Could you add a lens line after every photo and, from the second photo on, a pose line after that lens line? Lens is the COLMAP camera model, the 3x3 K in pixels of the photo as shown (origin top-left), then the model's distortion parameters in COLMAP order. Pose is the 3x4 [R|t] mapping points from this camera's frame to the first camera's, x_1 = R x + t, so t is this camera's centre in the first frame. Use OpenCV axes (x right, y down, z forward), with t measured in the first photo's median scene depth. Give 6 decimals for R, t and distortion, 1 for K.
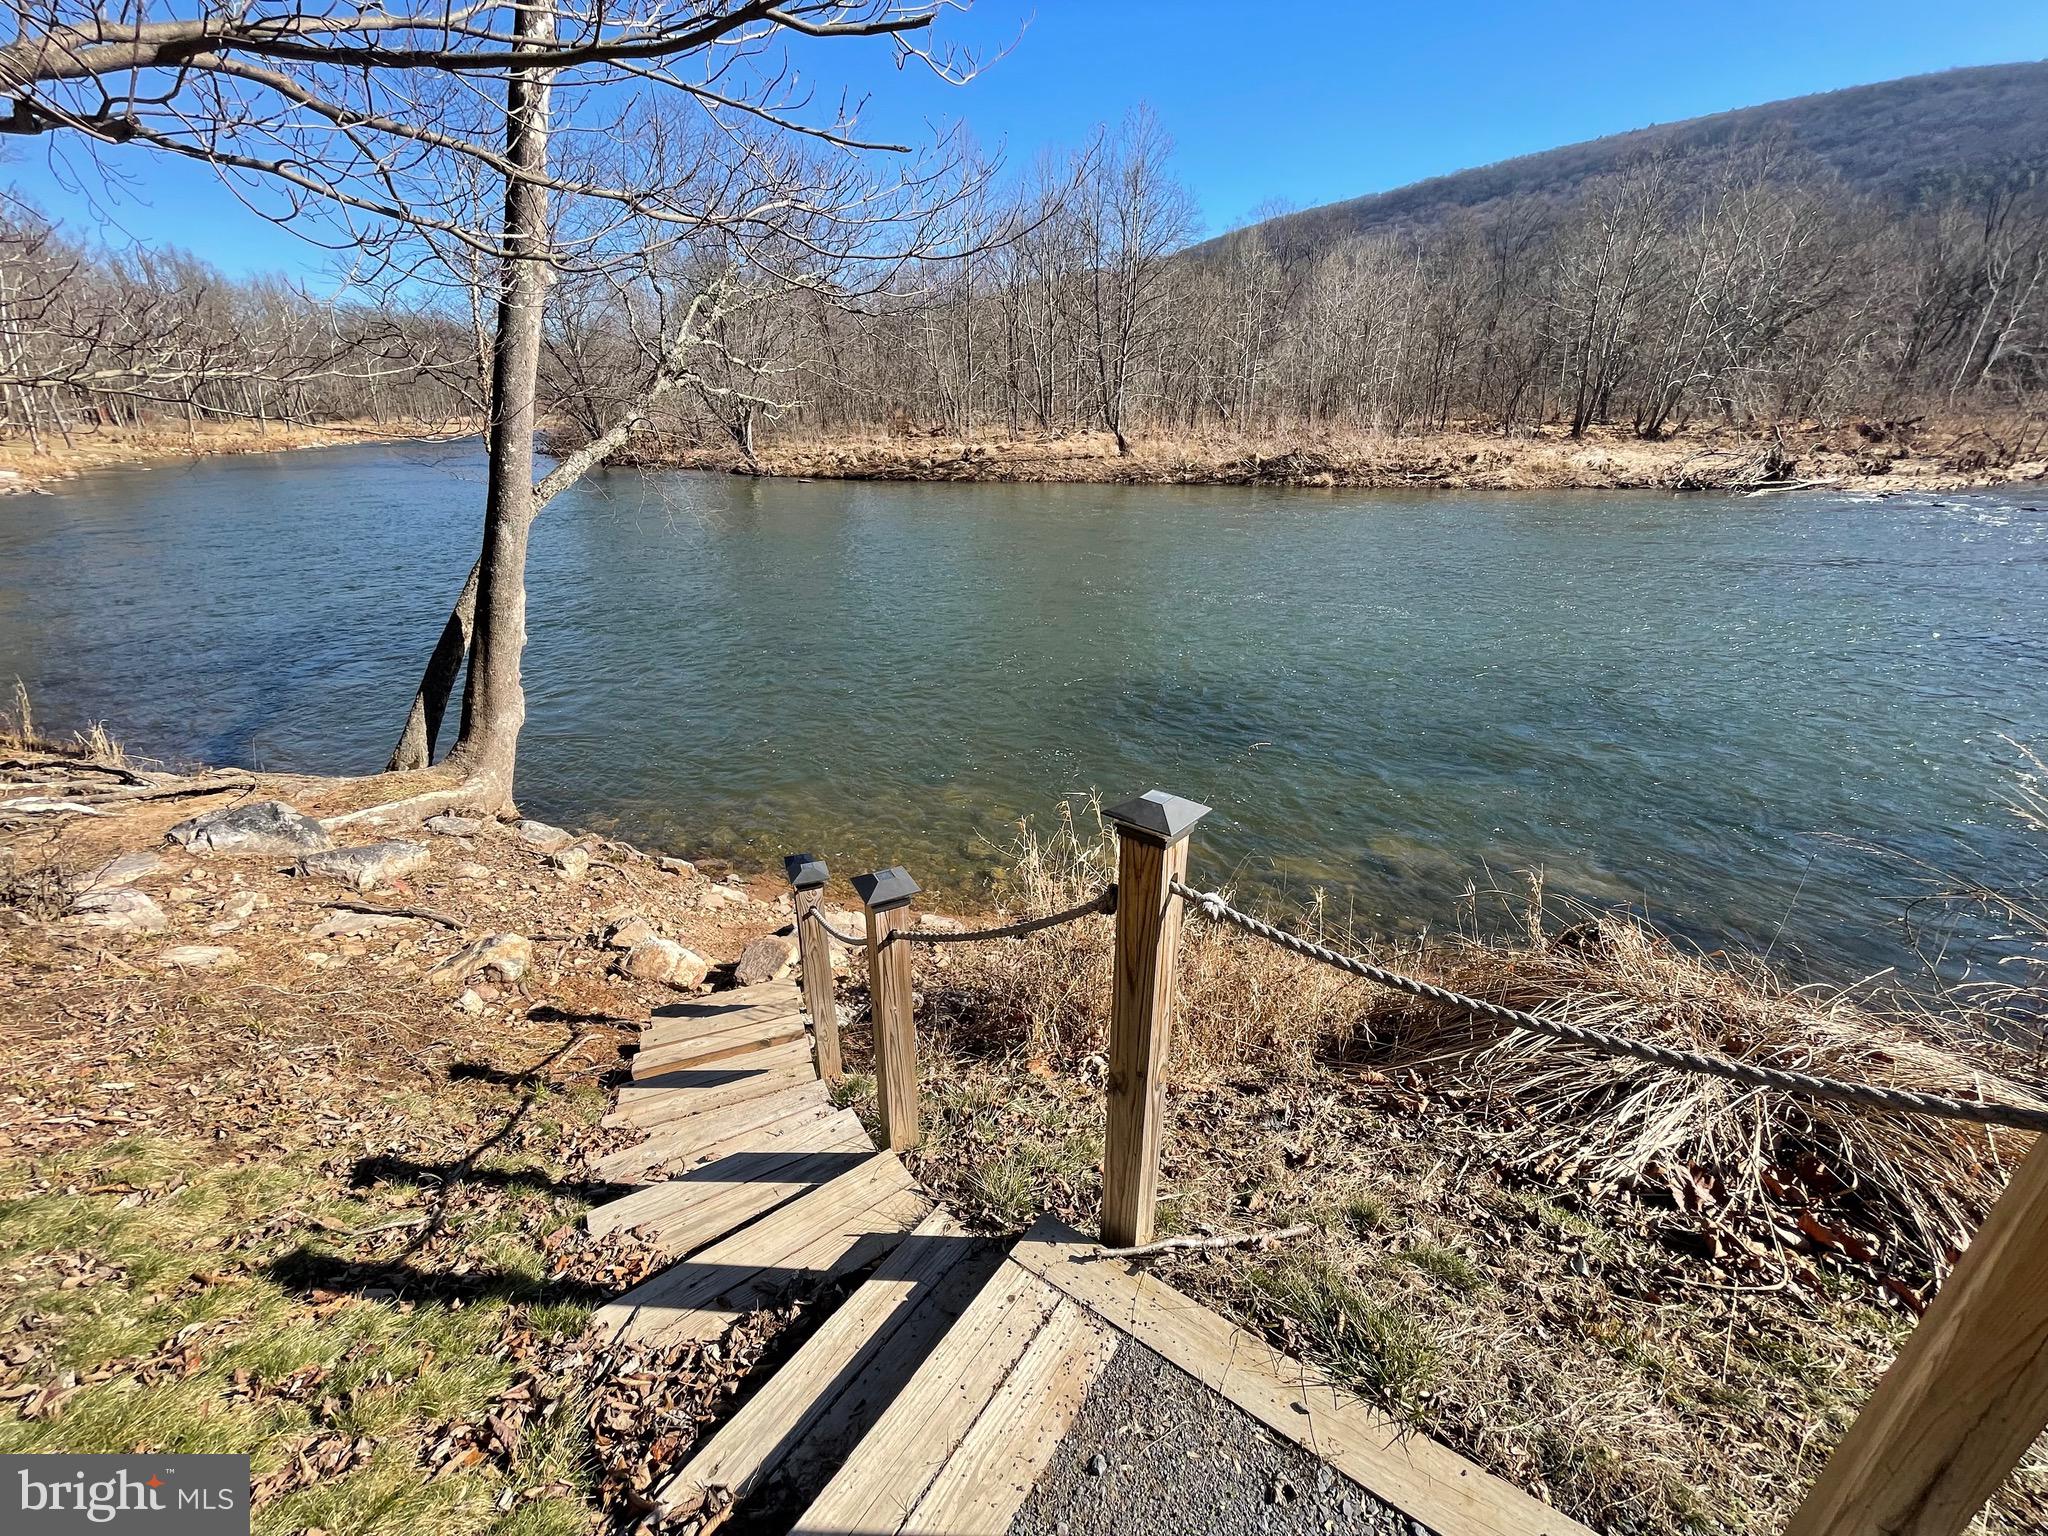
lens RADIAL K [[828.0, 0, 1020.9], [0, 828.0, 768.7], [0, 0, 1]] dist [-0.003474, -0.000038]
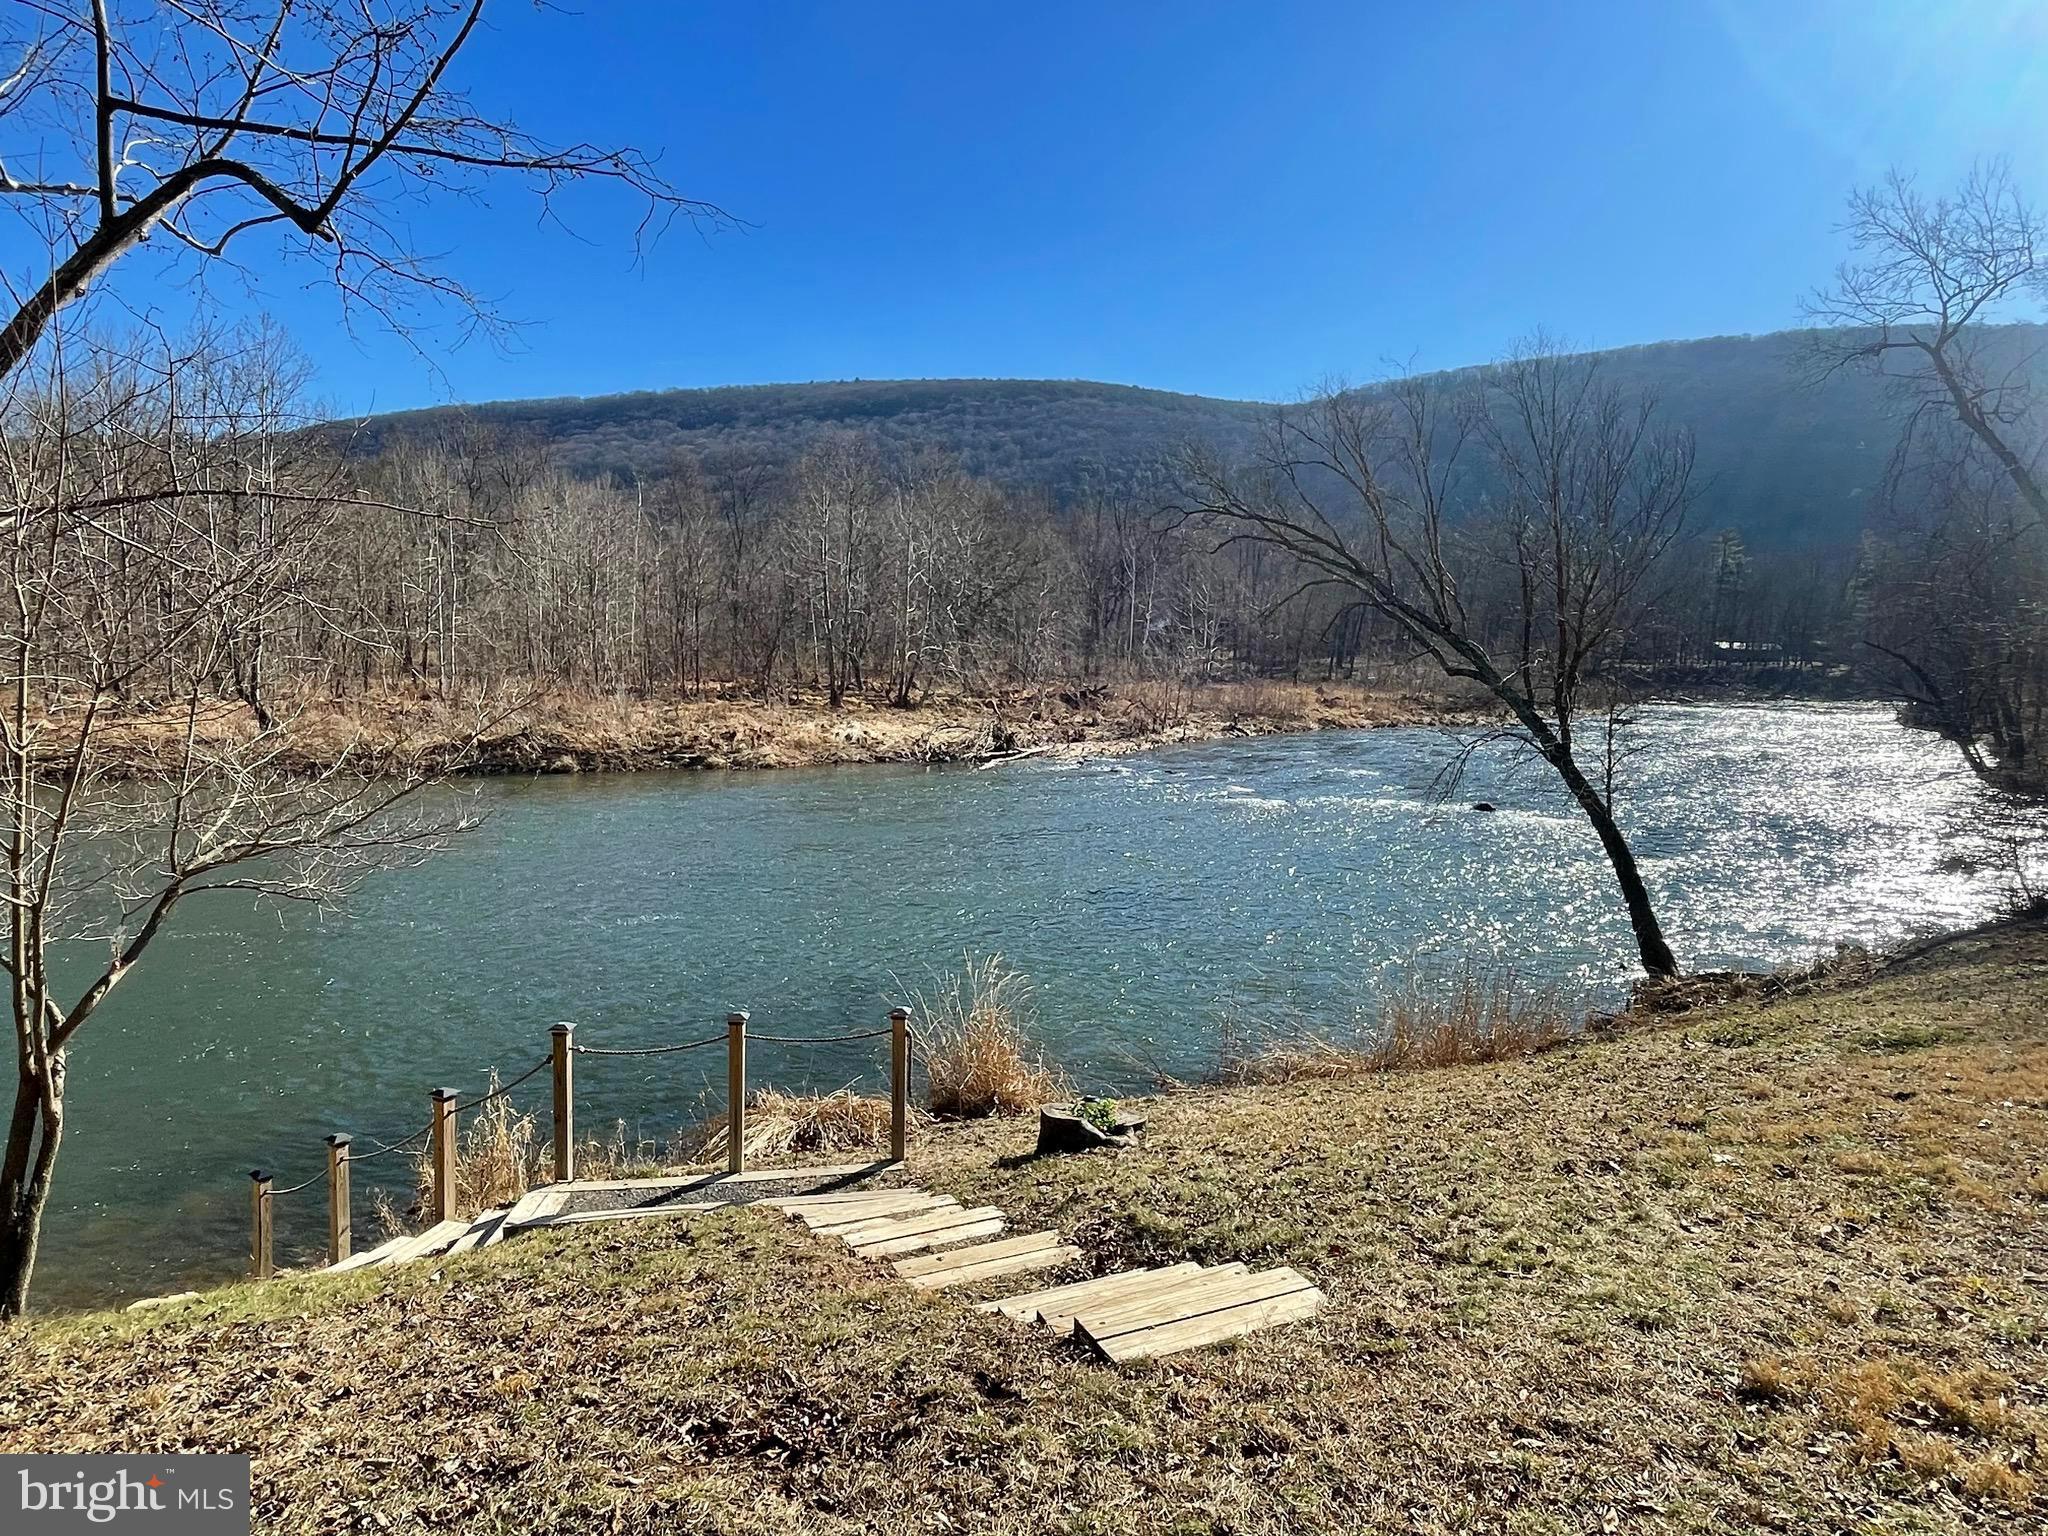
lens RADIAL K [[1220.2, 0, 1012.8], [0, 1220.2, 759.2], [0, 0, 1]] dist [-0.000013, -0.001665]
pose [[0.772818, -0.030949, 0.633873, -0.044196], [0.227474, 0.945952, -0.231151, 0.016547], [-0.592460, 0.322827, 0.738088, -0.119934]]
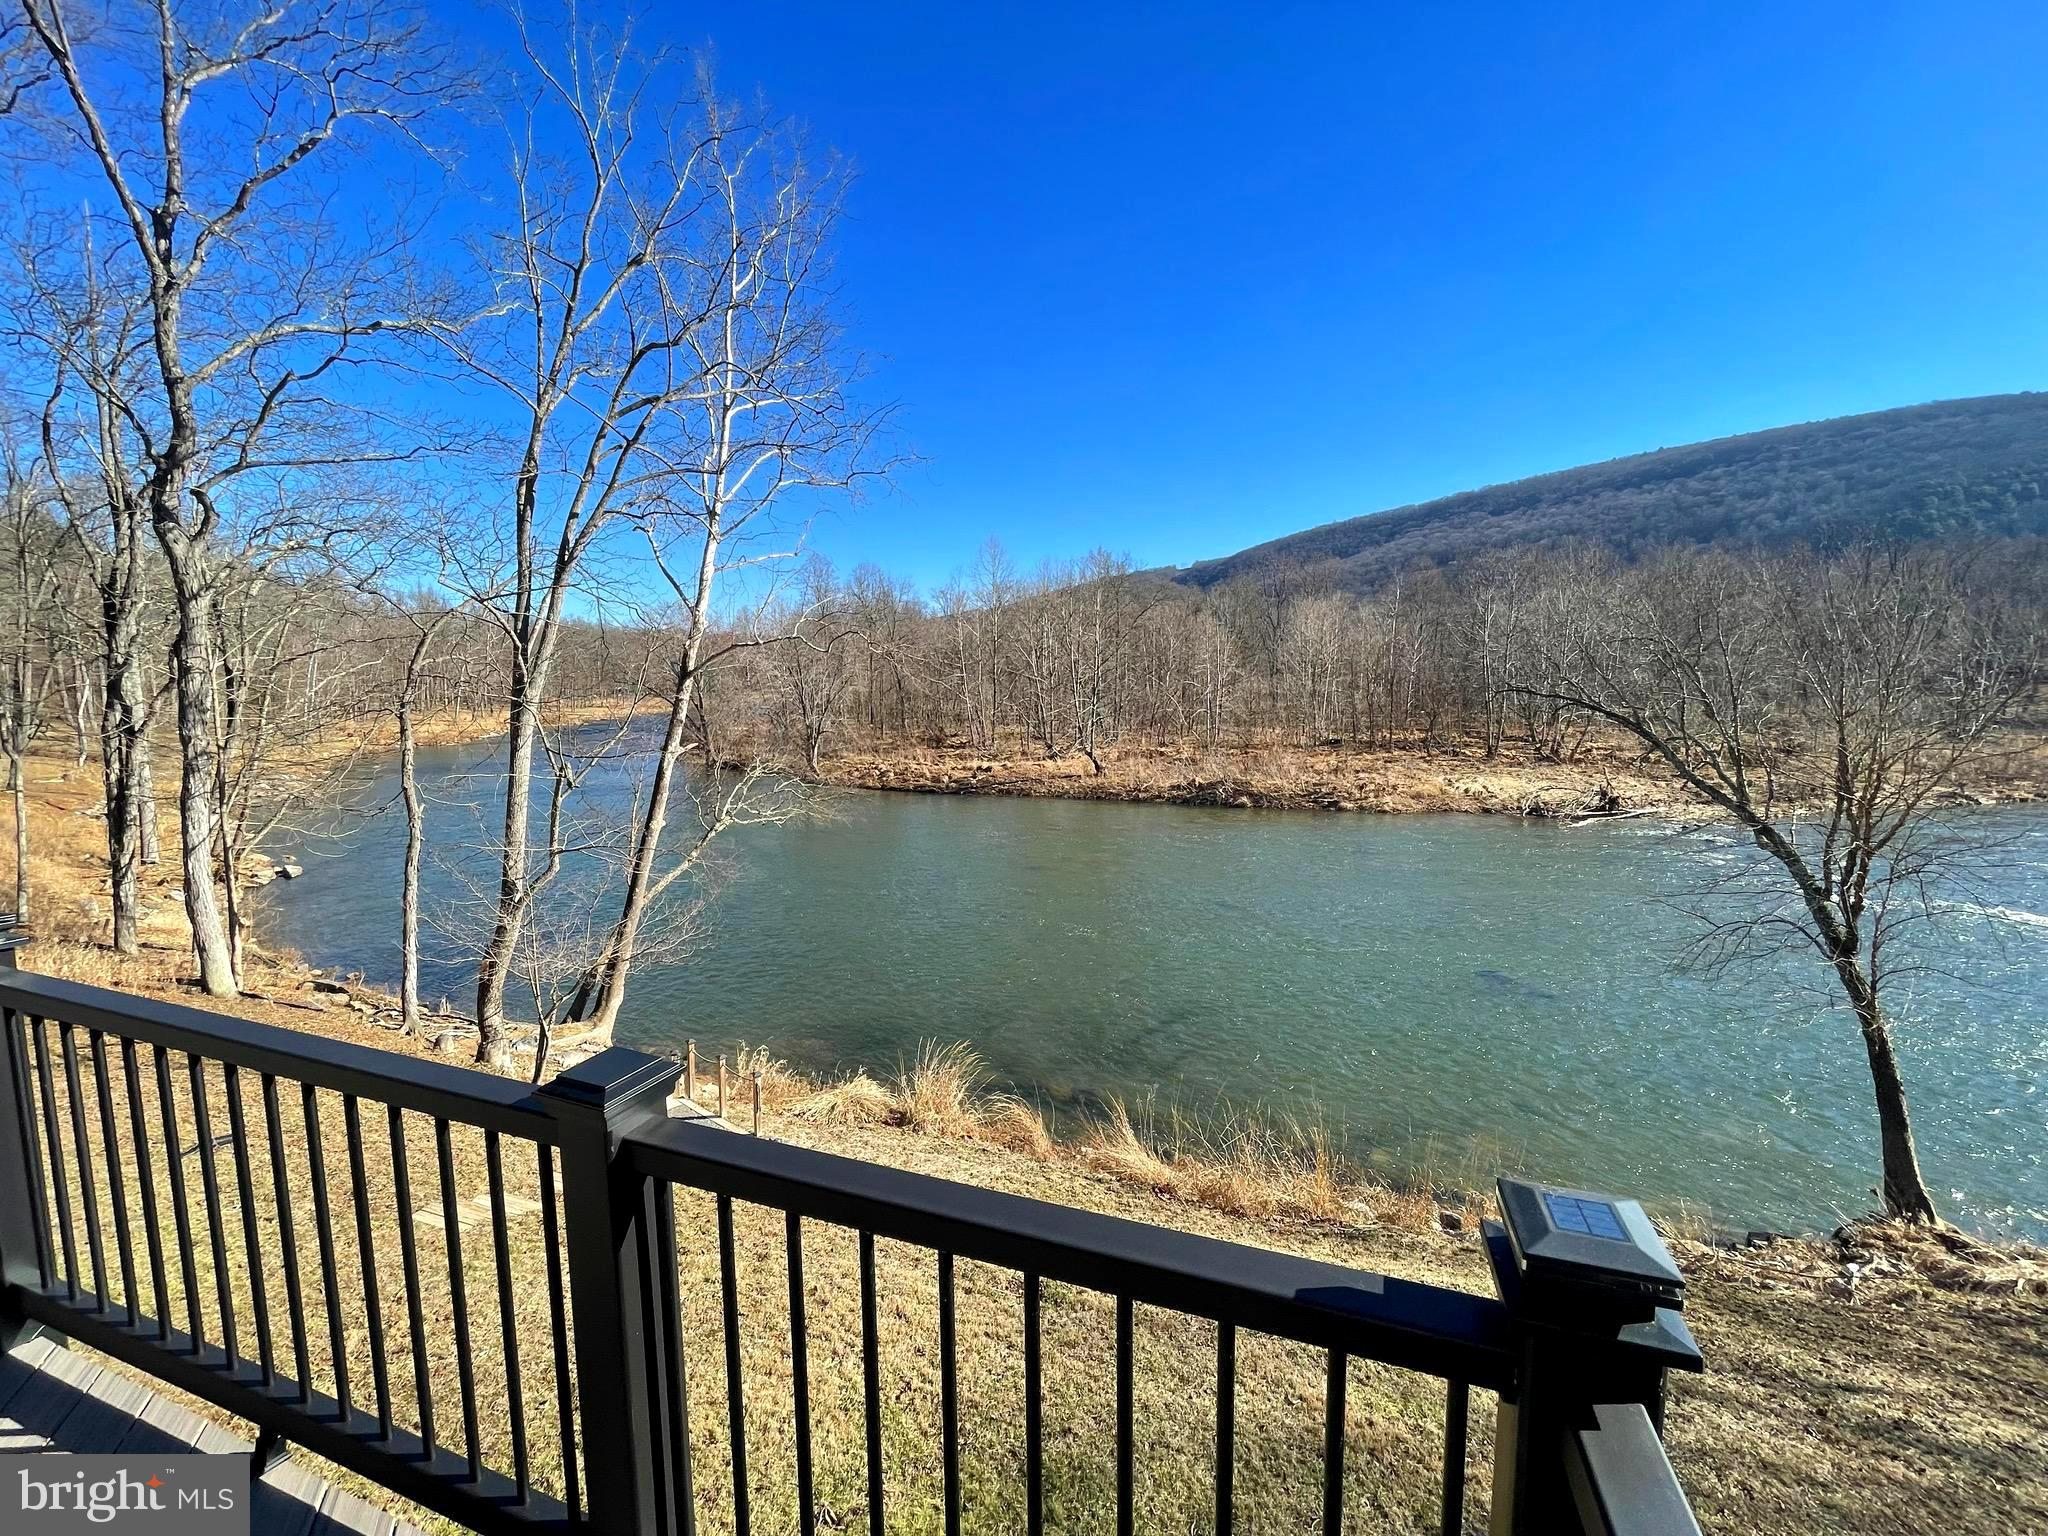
lens RADIAL K [[828.0, 0, 1020.9], [0, 828.0, 768.7], [0, 0, 1]] dist [-0.003474, -0.000038]
pose [[0.995794, 0.010744, -0.090989, 0.129035], [-0.037380, 0.954330, -0.296408, -0.007054], [0.083649, 0.298562, 0.950717, -0.235484]]
